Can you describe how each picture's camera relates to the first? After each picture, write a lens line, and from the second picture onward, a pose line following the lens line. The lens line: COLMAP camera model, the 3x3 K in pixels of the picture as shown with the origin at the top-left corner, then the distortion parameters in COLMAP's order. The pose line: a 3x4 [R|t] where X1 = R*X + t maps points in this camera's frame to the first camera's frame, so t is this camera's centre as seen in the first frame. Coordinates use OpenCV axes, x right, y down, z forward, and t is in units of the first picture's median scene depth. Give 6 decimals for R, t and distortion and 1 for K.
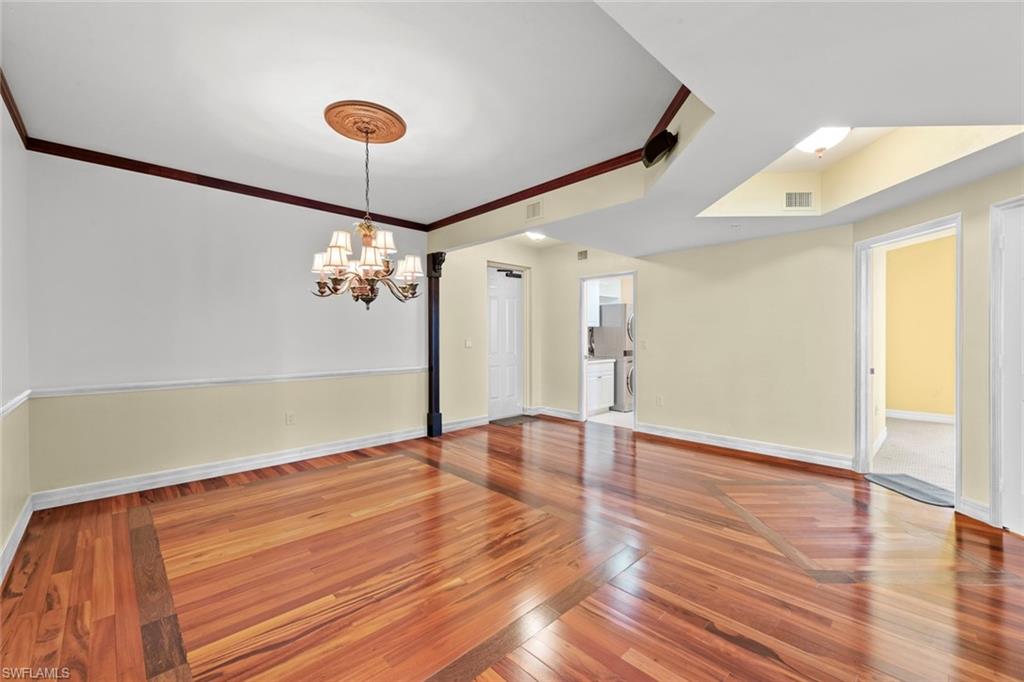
lens RADIAL K [[419.6, 0, 513.0], [0, 419.6, 339.7], [0, 0, 1]] dist [-0.000391, -0.000045]
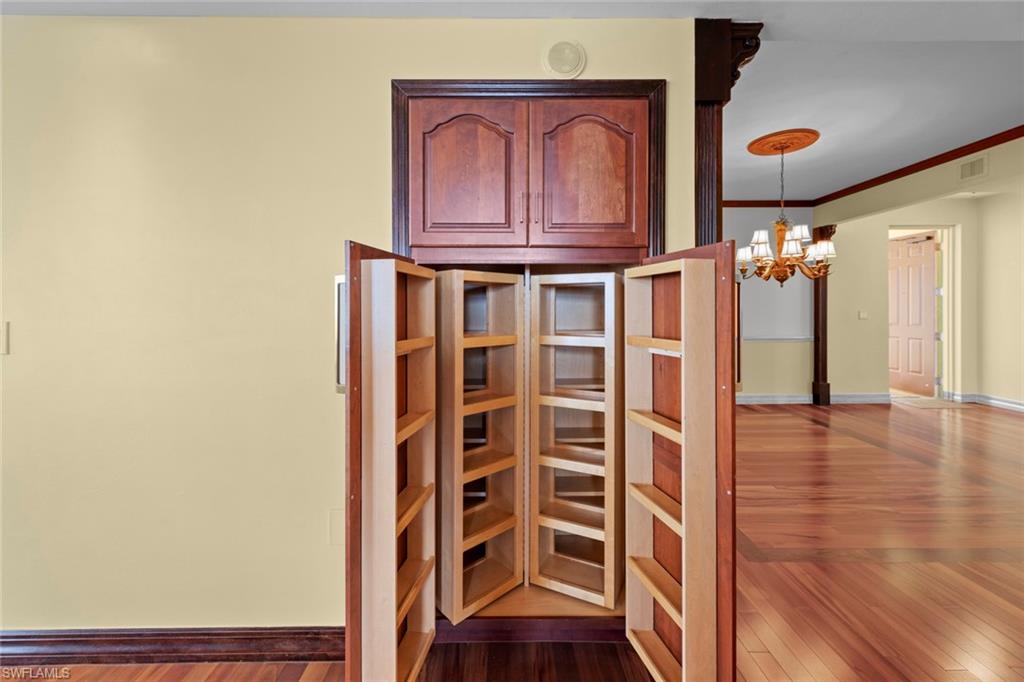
lens RADIAL K [[411.5, 0, 505.9], [0, 411.5, 312.5], [0, 0, 1]] dist [0.001359, -0.000047]
pose [[0.717563, 0.003703, -0.696484, -0.045062], [-0.001766, 0.999992, 0.003498, 0.001339], [0.696491, -0.001280, 0.717564, -0.295917]]
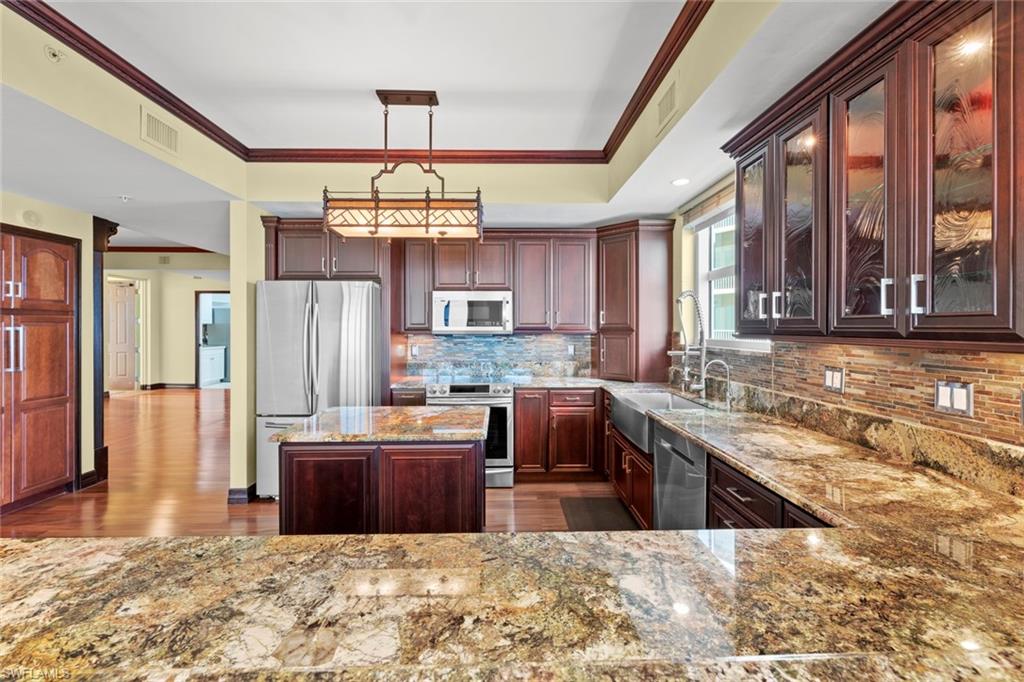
lens RADIAL K [[413.1, 0, 509.0], [0, 413.1, 331.5], [0, 0, 1]] dist [0.004892, 0.000227]
pose [[0.682108, -0.005471, 0.731231, -0.206471], [0.002481, 0.999984, 0.005168, -0.015901], [-0.731247, -0.001711, 0.682110, -1.065903]]
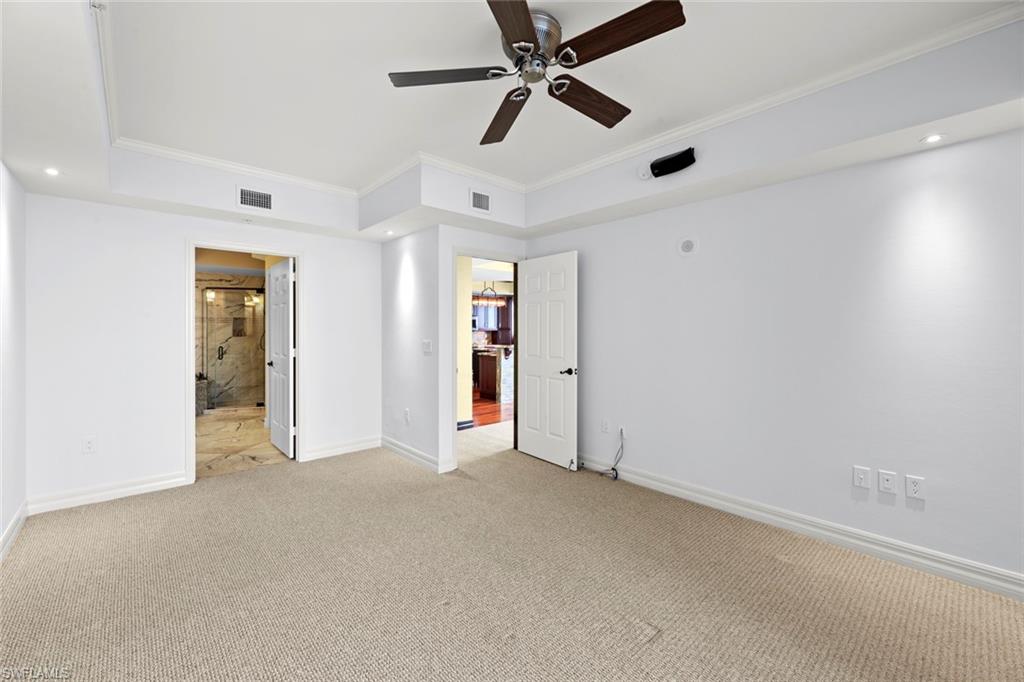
lens RADIAL K [[413.1, 0, 509.0], [0, 413.1, 331.5], [0, 0, 1]] dist [0.004892, 0.000227]
pose [[0.031597, -0.005914, 0.999483, -2.089185], [0.003439, 0.999977, 0.005809, -0.014552], [-0.999495, 0.003253, 0.031617, -0.786986]]
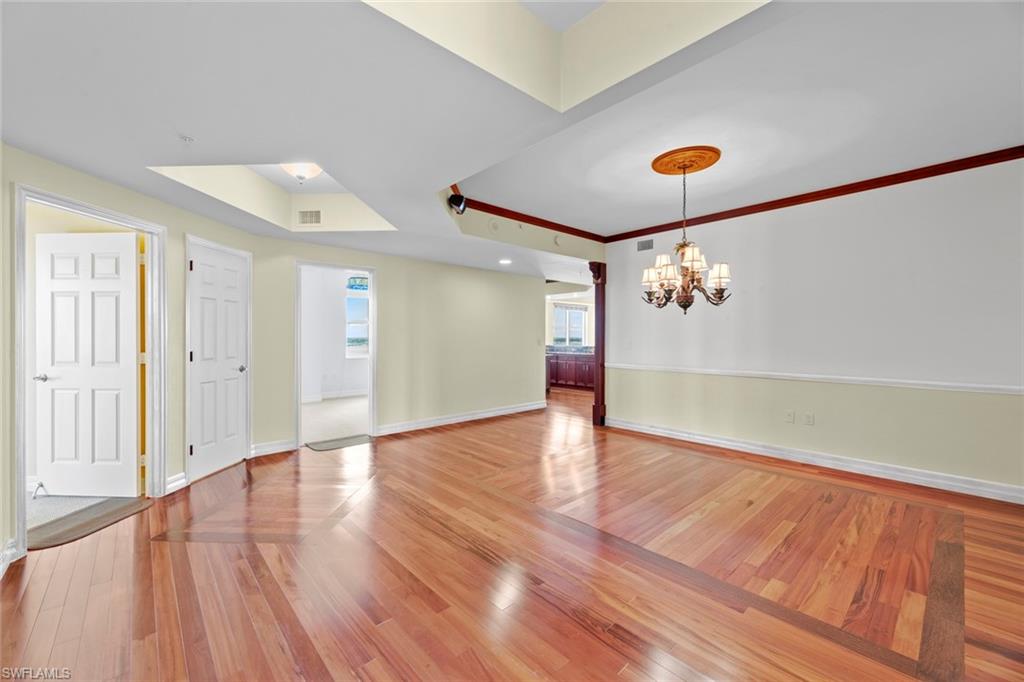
lens RADIAL K [[409.3, 0, 510.7], [0, 409.3, 337.6], [0, 0, 1]] dist [0.001692, 0.000198]
pose [[-0.999619, 0.000636, 0.027592, 0.076406], [0.000839, 0.999973, 0.007346, -0.009675], [-0.027587, 0.007366, -0.999592, 1.322408]]
